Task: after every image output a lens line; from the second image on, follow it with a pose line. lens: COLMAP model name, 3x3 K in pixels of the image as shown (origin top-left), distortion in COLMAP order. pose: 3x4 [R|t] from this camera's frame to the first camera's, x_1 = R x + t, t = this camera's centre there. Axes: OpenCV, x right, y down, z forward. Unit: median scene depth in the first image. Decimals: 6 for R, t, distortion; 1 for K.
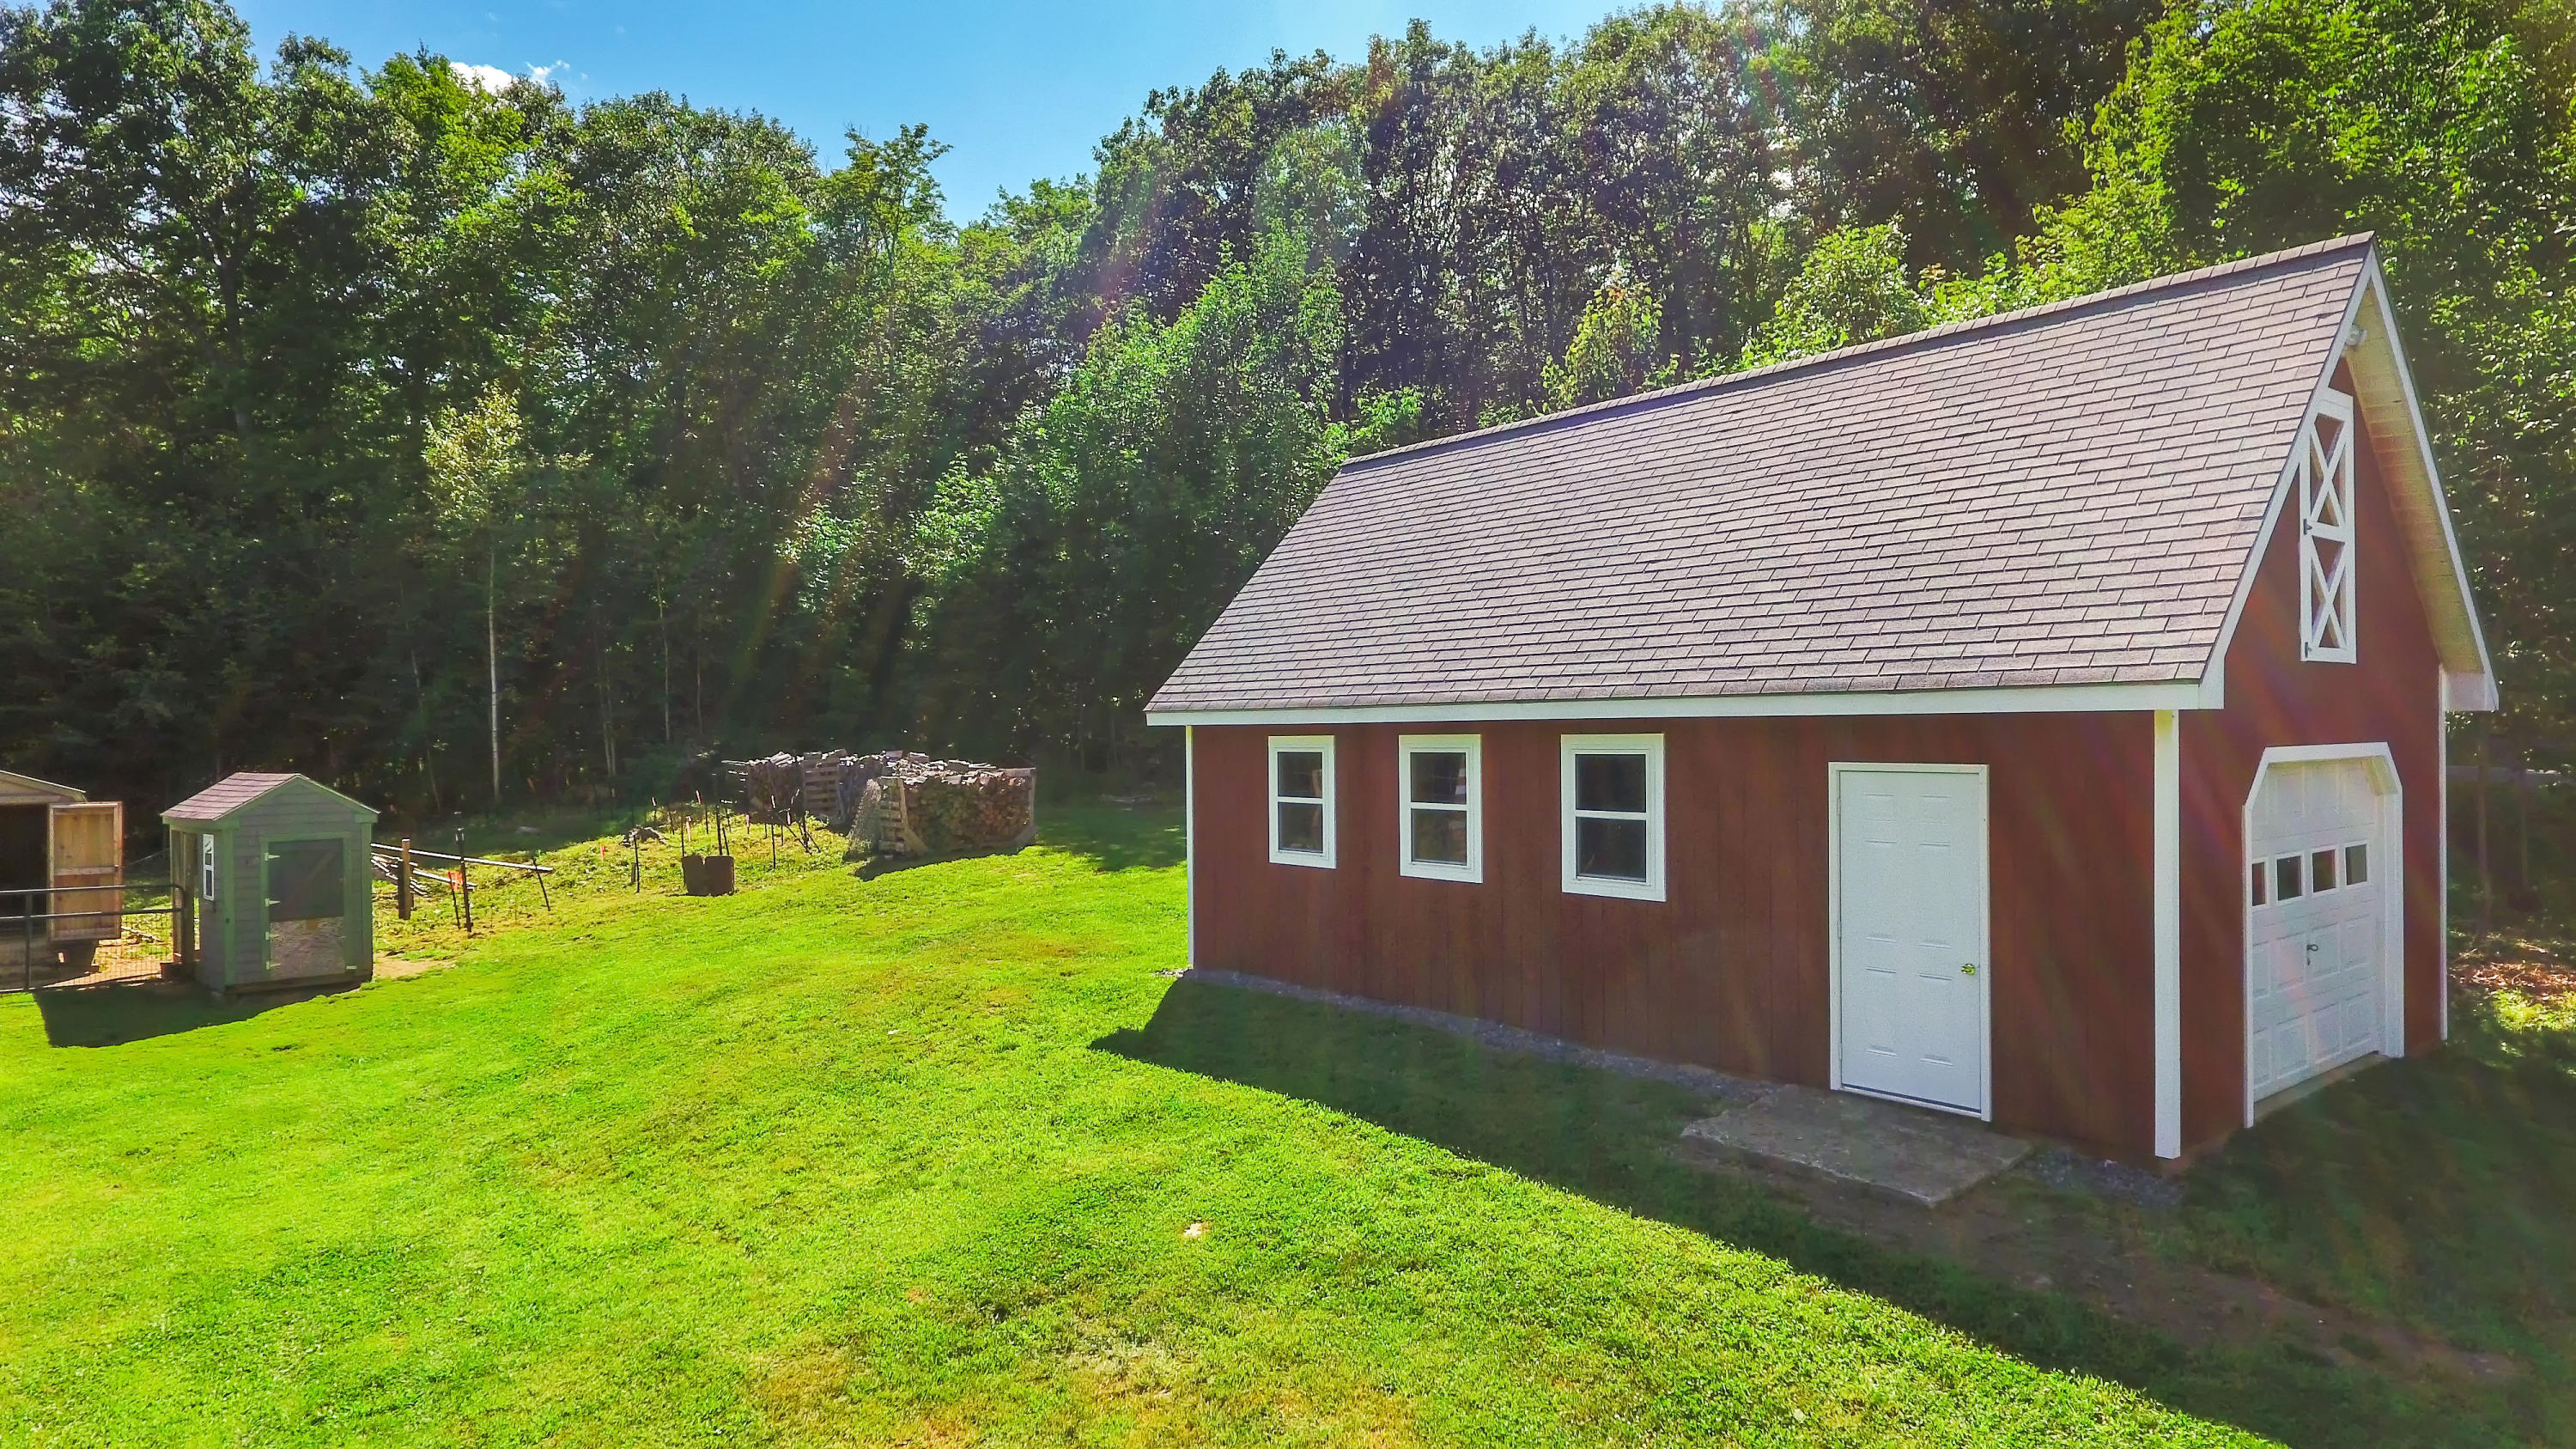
lens RADIAL K [[1497.4, 0, 1281.3], [0, 1497.4, 730.8], [0, 0, 1]] dist [0.003126, -0.001088]
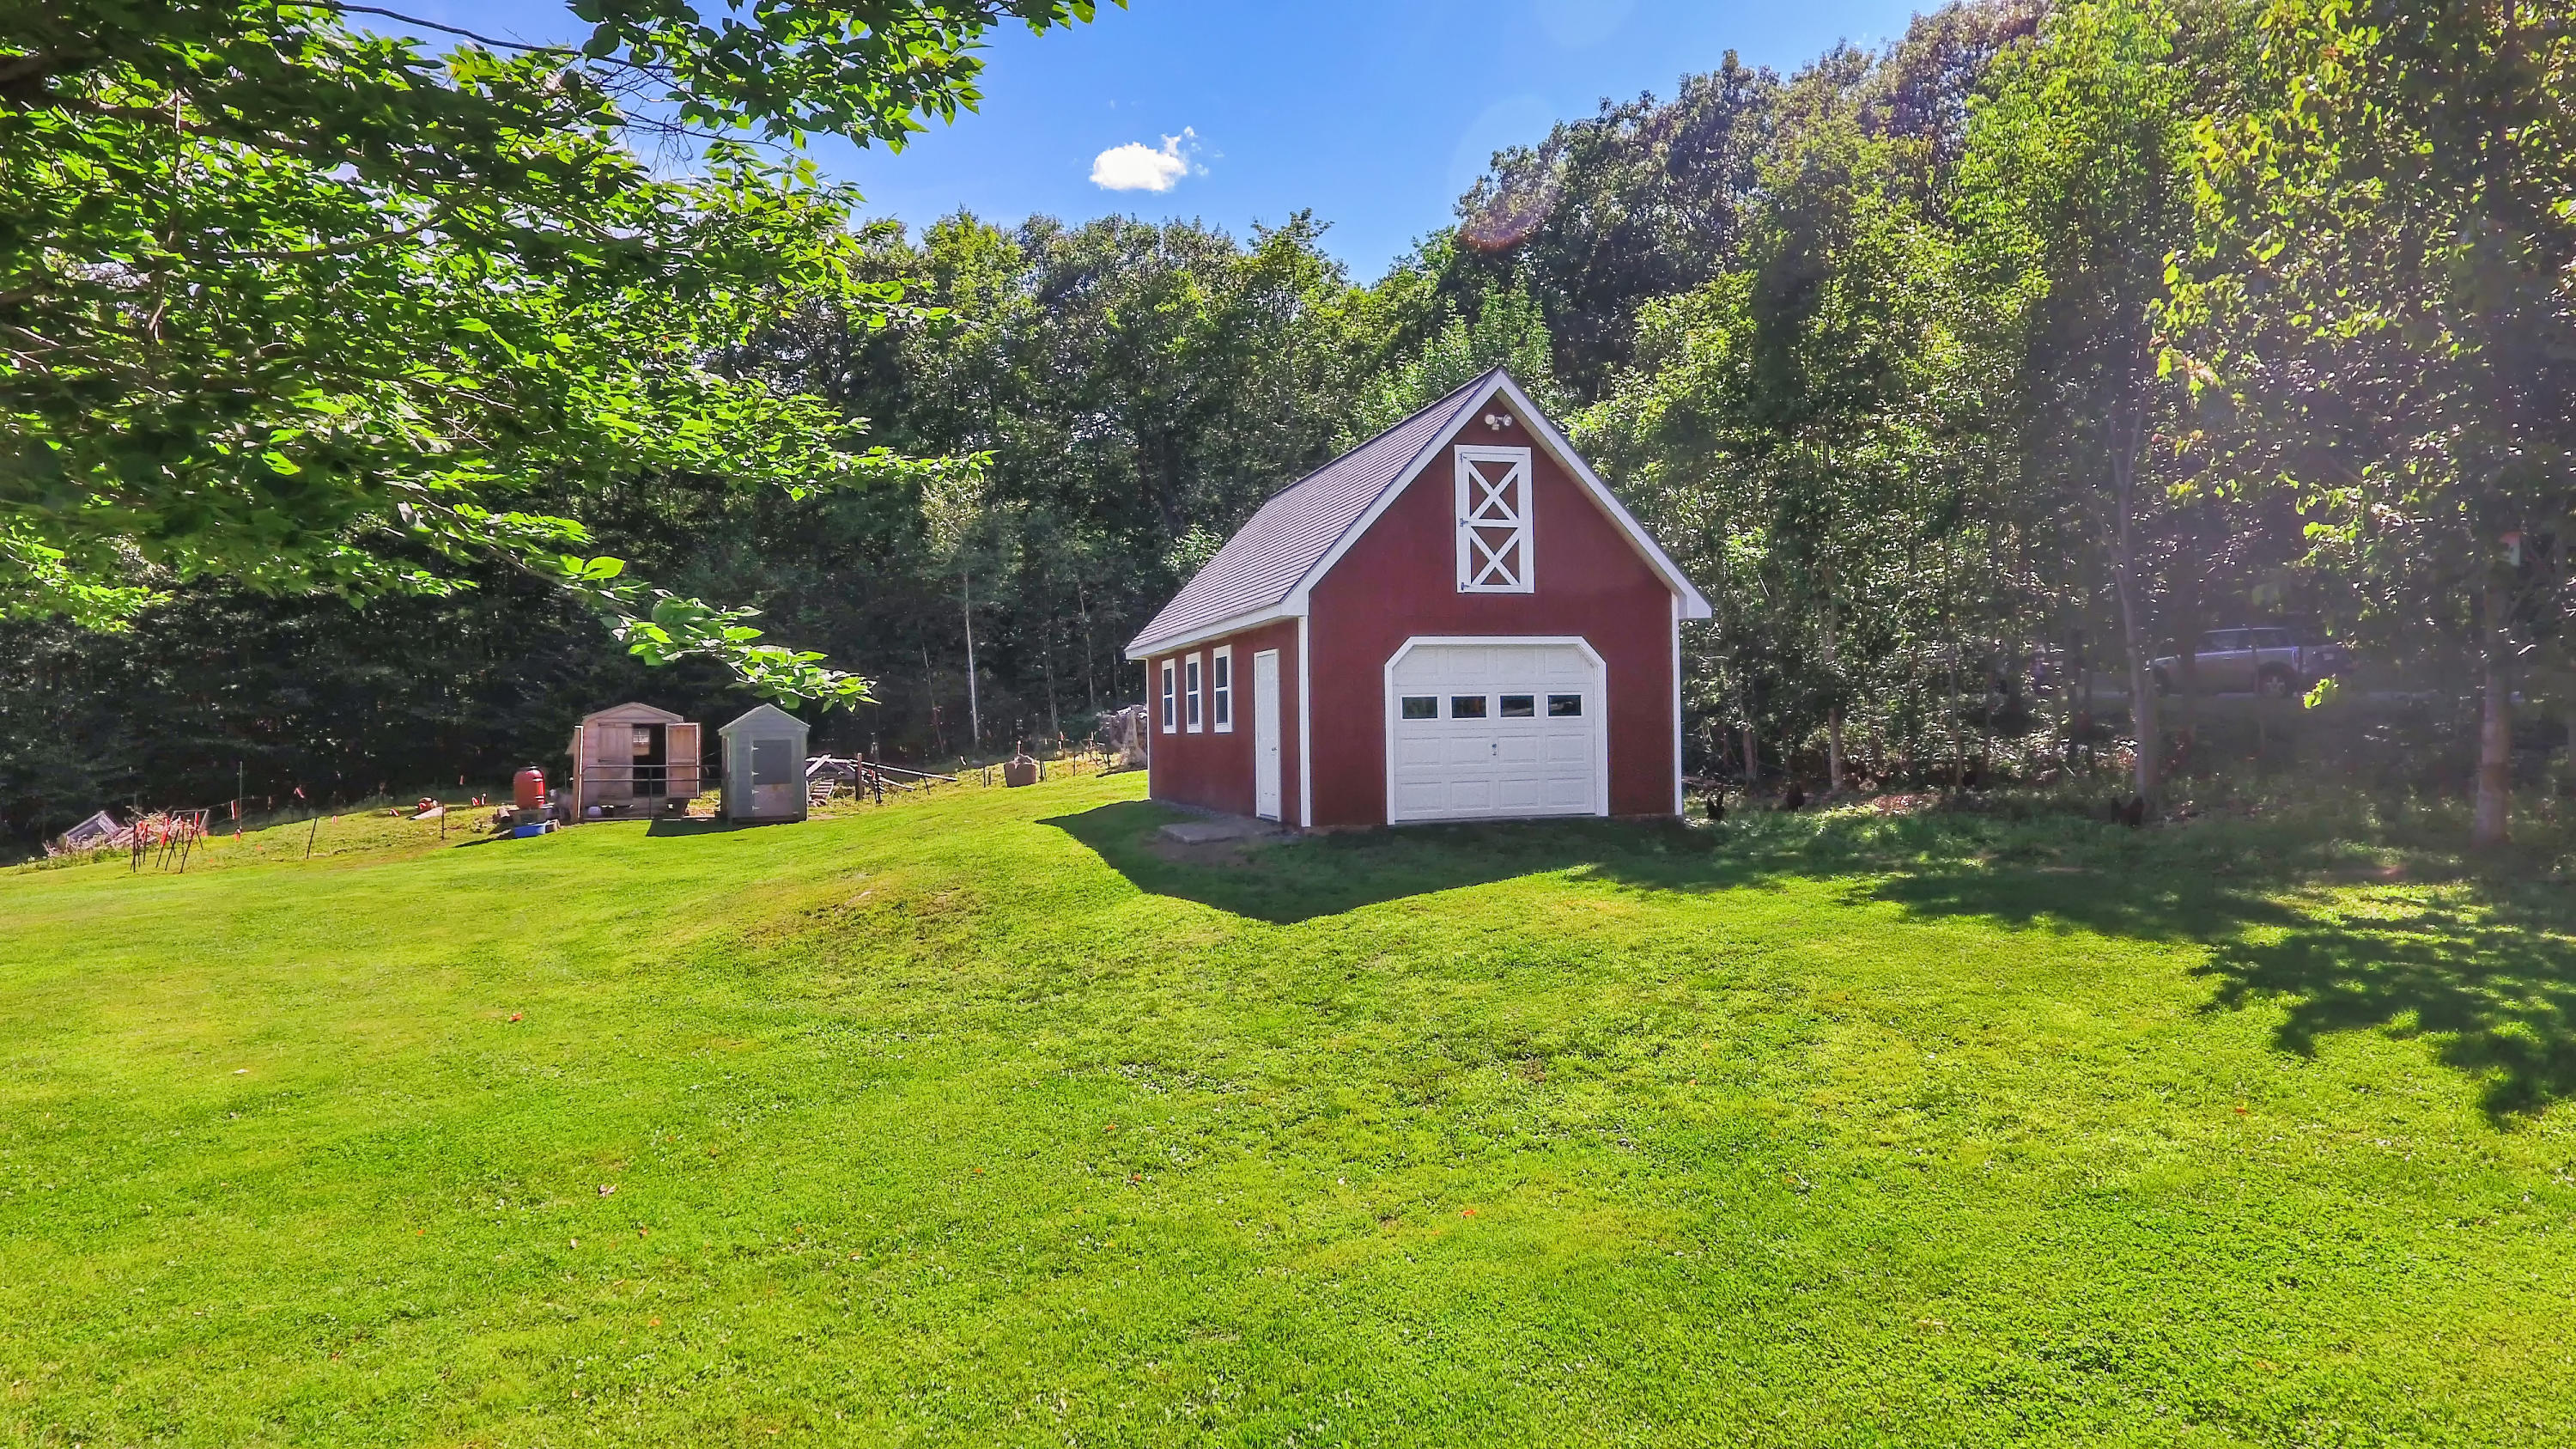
lens RADIAL K [[1497.4, 0, 1294.0], [0, 1497.4, 721.5], [0, 0, 1]] dist [0.003126, -0.001088]
pose [[0.927488, -0.008826, -0.373749, 0.274491], [0.008046, 0.999961, -0.003646, 0.028442], [0.373767, 0.000375, 0.927523, -0.196697]]
